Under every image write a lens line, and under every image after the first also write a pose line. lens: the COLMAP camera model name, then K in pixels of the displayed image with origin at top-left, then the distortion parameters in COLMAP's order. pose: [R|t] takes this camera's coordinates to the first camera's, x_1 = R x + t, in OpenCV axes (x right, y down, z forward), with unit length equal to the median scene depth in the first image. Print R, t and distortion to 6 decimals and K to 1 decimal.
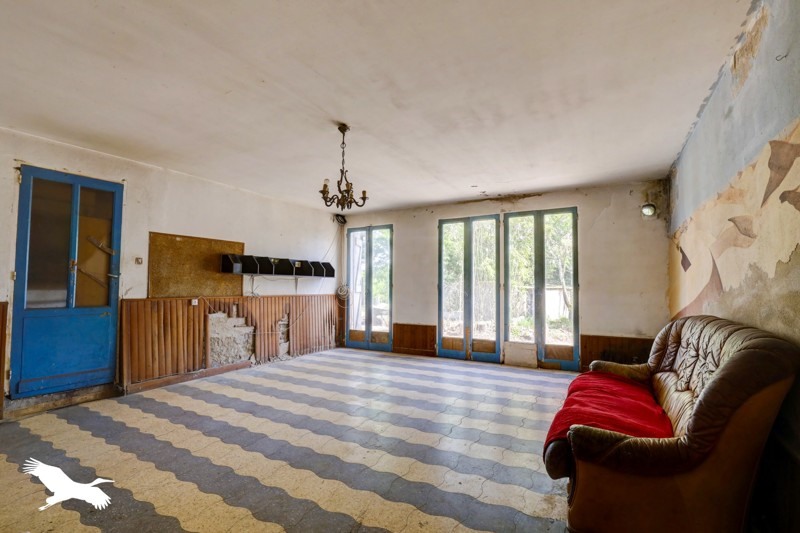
lens RADIAL K [[367.8, 0, 400.0], [0, 367.8, 266.5], [0, 0, 1]] dist [-0.031048, 0.000310]
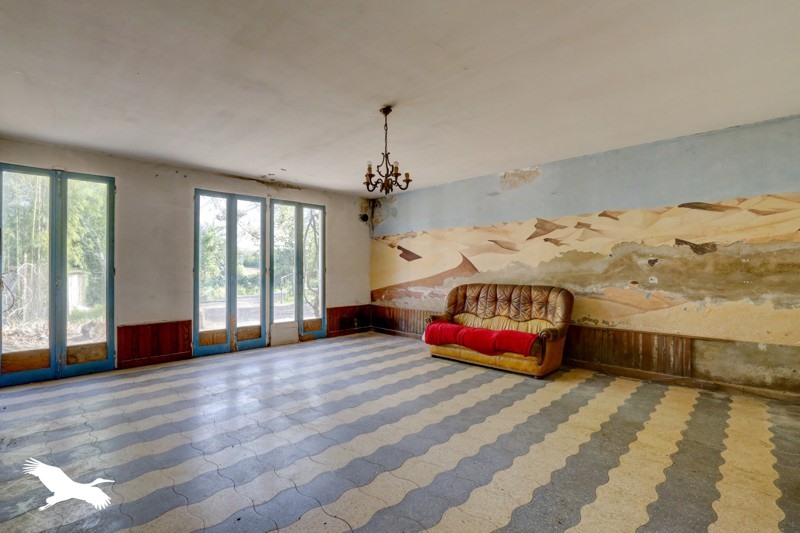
lens RADIAL K [[371.9, 0, 400.0], [0, 371.9, 266.5], [0, 0, 1]] dist [-0.023830, -0.000144]
pose [[0.254527, 0.001131, 0.967065, -0.612957], [-0.048176, 0.998772, 0.011512, 0.013862], [-0.965865, -0.049520, 0.254269, 0.387315]]
